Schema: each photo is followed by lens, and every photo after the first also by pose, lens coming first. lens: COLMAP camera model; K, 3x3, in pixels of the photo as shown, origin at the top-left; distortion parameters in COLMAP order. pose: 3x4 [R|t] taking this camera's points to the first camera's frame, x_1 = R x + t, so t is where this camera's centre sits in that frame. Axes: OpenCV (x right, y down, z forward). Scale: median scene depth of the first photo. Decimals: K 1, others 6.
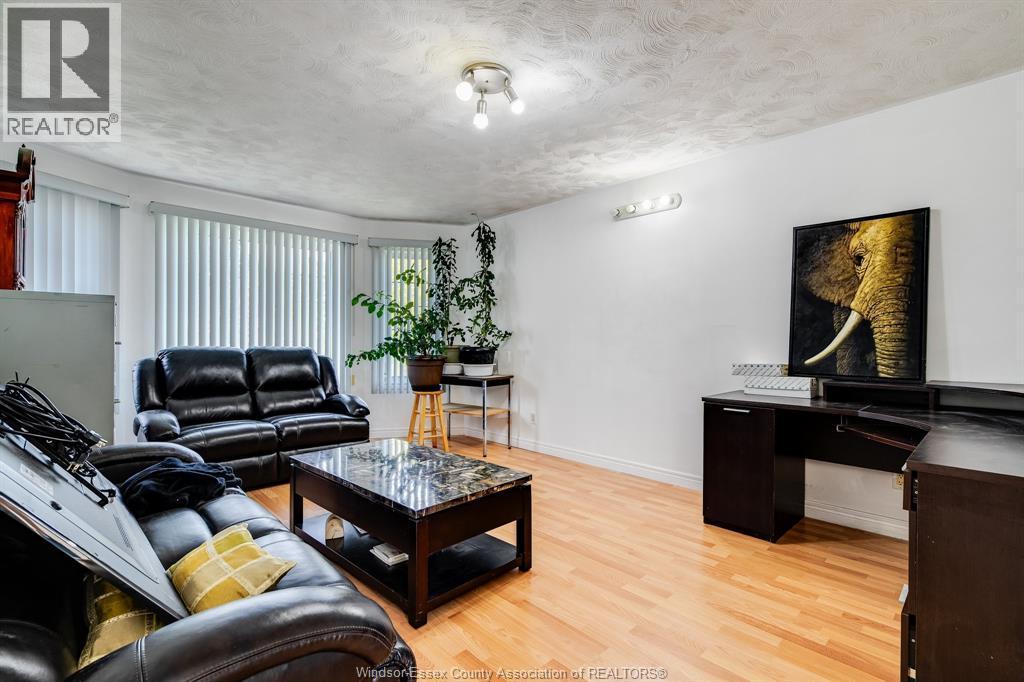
lens RADIAL K [[465.2, 0, 512.2], [0, 465.2, 340.1], [0, 0, 1]] dist [-0.016110, 0.004125]
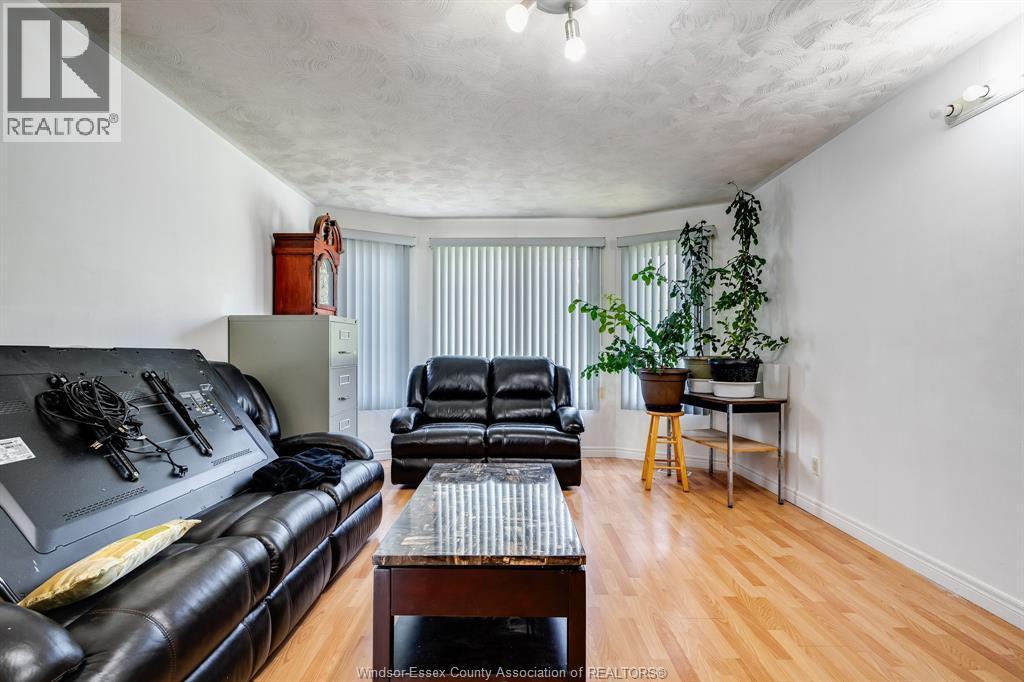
lens RADIAL K [[465.2, 0, 513.1], [0, 465.2, 349.9], [0, 0, 1]] dist [-0.016110, 0.004125]
pose [[0.707358, -0.003870, -0.706845, 0.218307], [0.001604, 0.999991, -0.003870, 0.003131], [0.706854, 0.001604, 0.707358, 0.238935]]
